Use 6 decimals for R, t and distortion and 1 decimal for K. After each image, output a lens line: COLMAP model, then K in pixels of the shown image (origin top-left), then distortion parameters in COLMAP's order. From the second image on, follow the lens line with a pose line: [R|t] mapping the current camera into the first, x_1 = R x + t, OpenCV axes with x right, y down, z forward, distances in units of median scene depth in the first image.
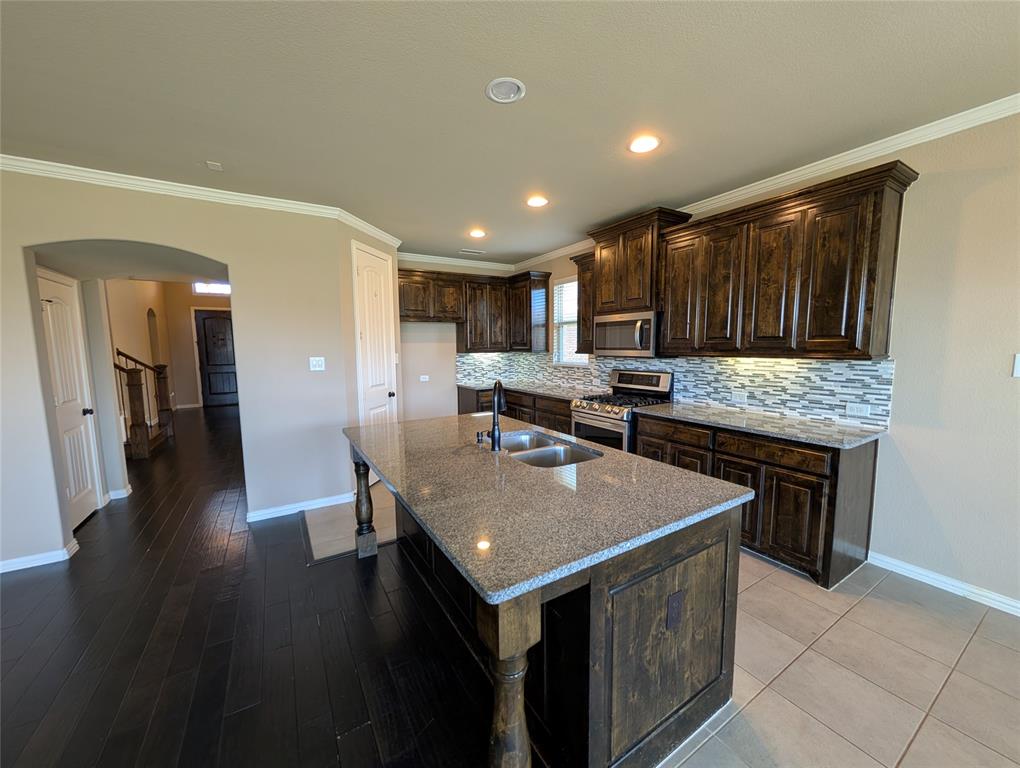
lens RADIAL K [[386.8, 0, 508.5], [0, 386.8, 383.7], [0, 0, 1]] dist [0.000174, 0.000279]
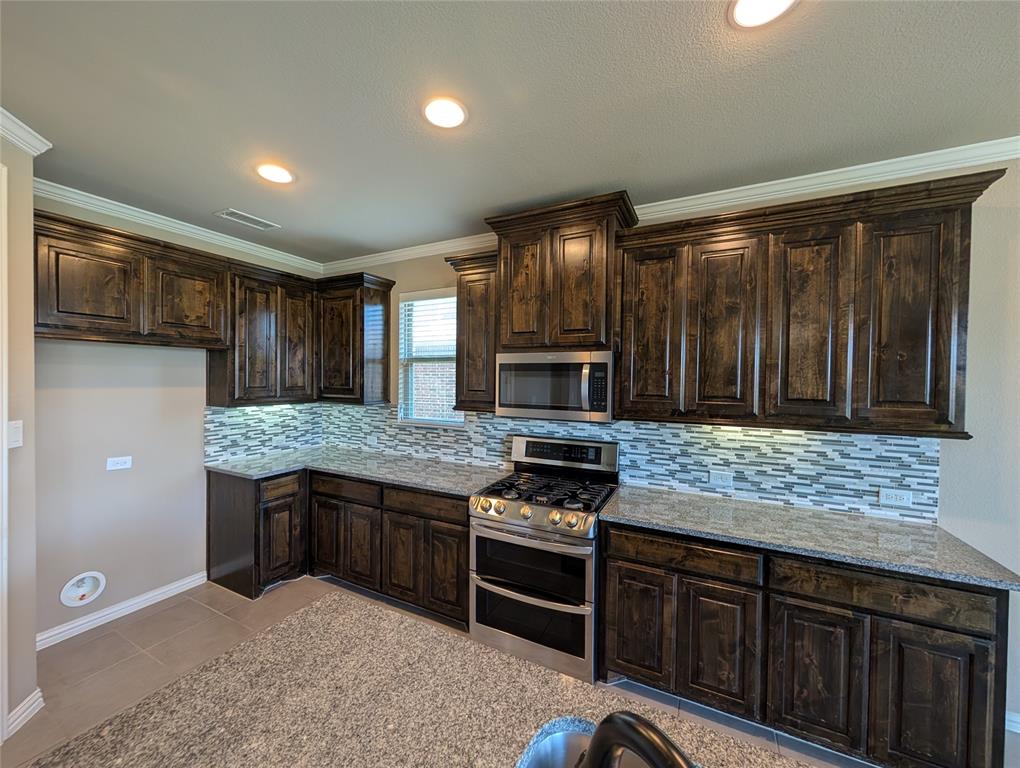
lens RADIAL K [[386.8, 0, 508.8], [0, 386.8, 384.1], [0, 0, 1]] dist [0.000174, 0.000279]
pose [[0.848979, 0.011215, 0.528308, -0.106629], [0.034022, 0.996540, -0.075829, -0.092620], [-0.527330, 0.082351, 0.845660, 0.564513]]
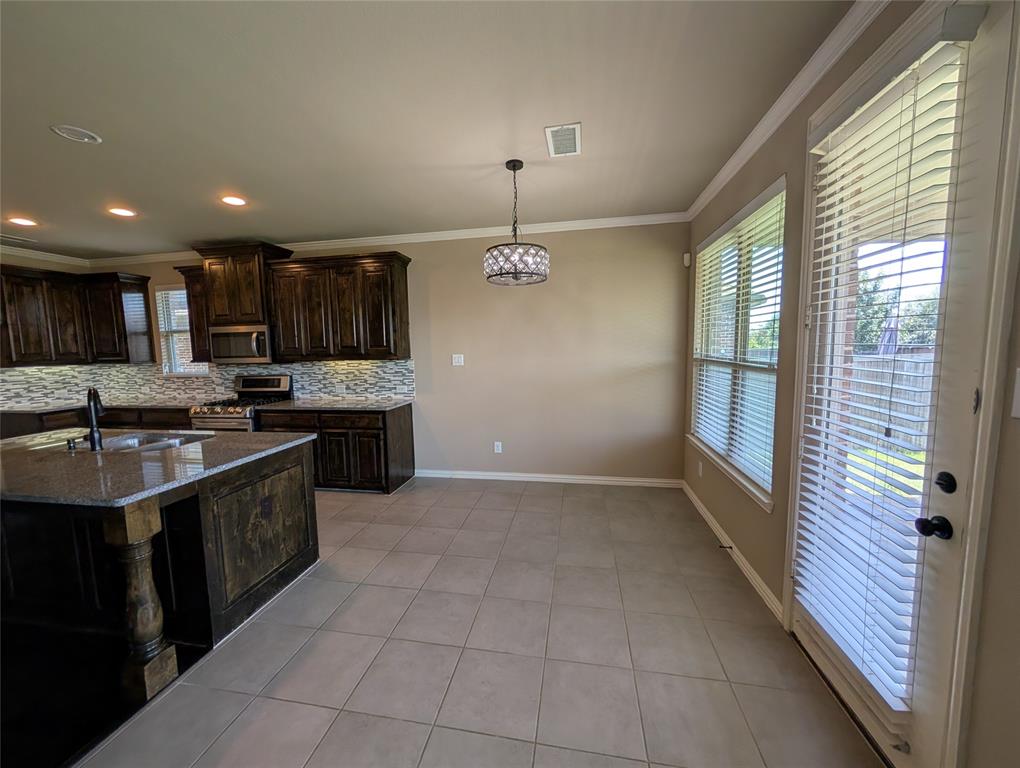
lens RADIAL K [[386.8, 0, 507.7], [0, 386.8, 385.0], [0, 0, 1]] dist [0.000174, 0.000279]
pose [[0.669589, -0.075136, 0.738922, -0.030799], [0.088799, 0.995832, 0.020793, 0.042381], [-0.737405, 0.051693, 0.673470, -0.374116]]
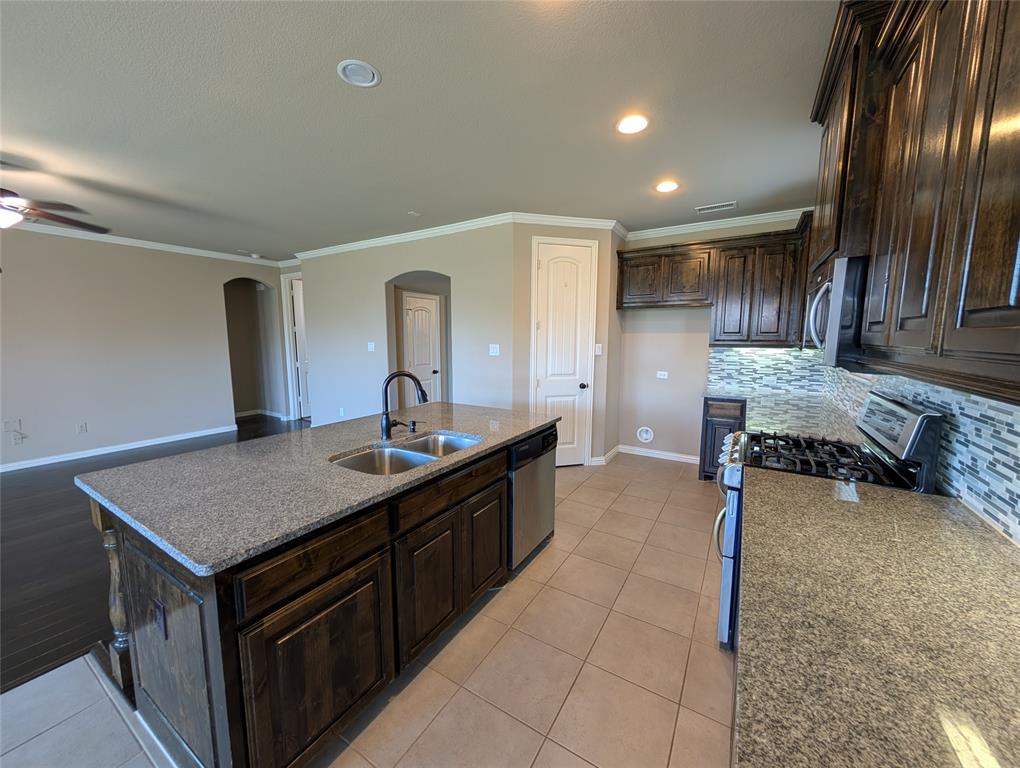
lens RADIAL K [[386.8, 0, 507.8], [0, 386.8, 384.0], [0, 0, 1]] dist [0.000174, 0.000279]
pose [[0.451887, 0.119694, -0.884009, 0.612039], [-0.096827, 0.991684, 0.084777, -0.053769], [0.886805, 0.047286, 0.459719, 0.502736]]
